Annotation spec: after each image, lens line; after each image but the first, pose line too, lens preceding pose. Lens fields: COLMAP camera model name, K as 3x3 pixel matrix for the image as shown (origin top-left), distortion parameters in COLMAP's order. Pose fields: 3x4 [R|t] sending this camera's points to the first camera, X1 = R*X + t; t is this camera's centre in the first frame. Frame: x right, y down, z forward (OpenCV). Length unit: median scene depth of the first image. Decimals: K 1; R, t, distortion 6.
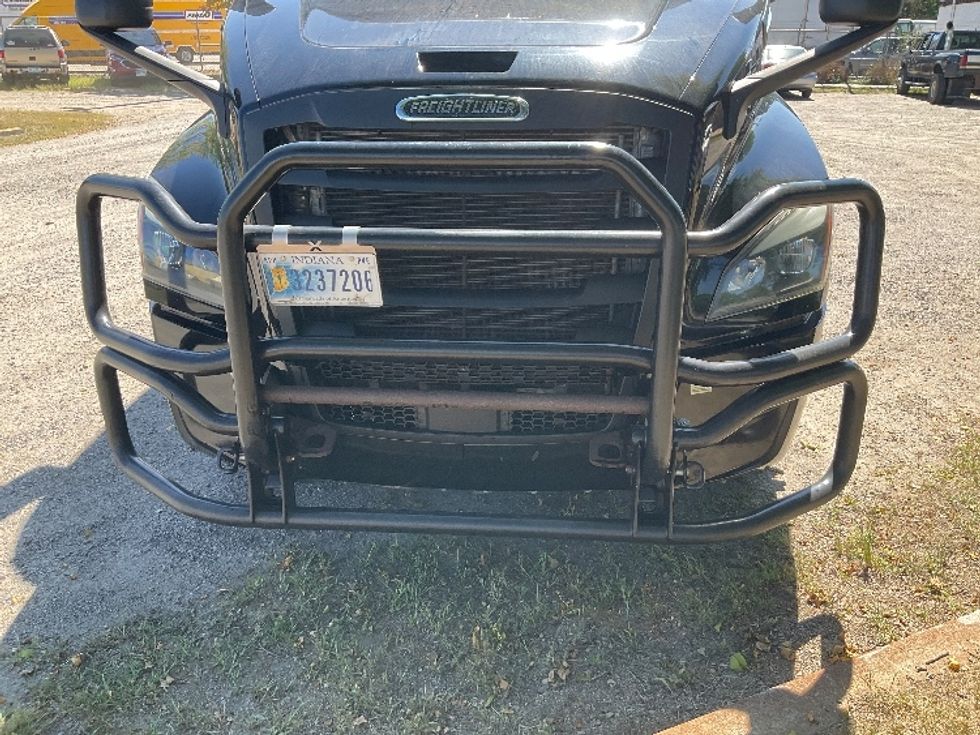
lens RADIAL K [[827.4, 0, 490.0], [0, 827.4, 367.5], [0, 0, 1]] dist [0.128777, -0.198096]
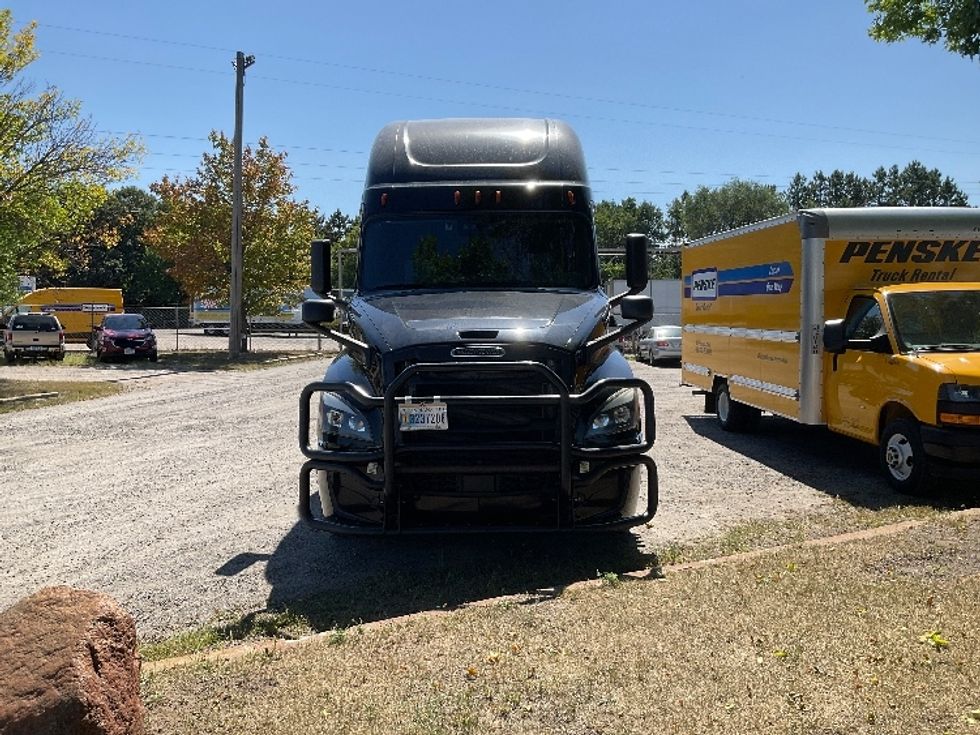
lens RADIAL K [[827.4, 0, 490.0], [0, 827.4, 367.5], [0, 0, 1]] dist [0.128777, -0.198096]
pose [[0.996409, -0.014080, 0.083487, -0.186996], [0.039130, 0.951024, -0.306630, 0.449576], [-0.075080, 0.308796, 0.948160, -1.212039]]
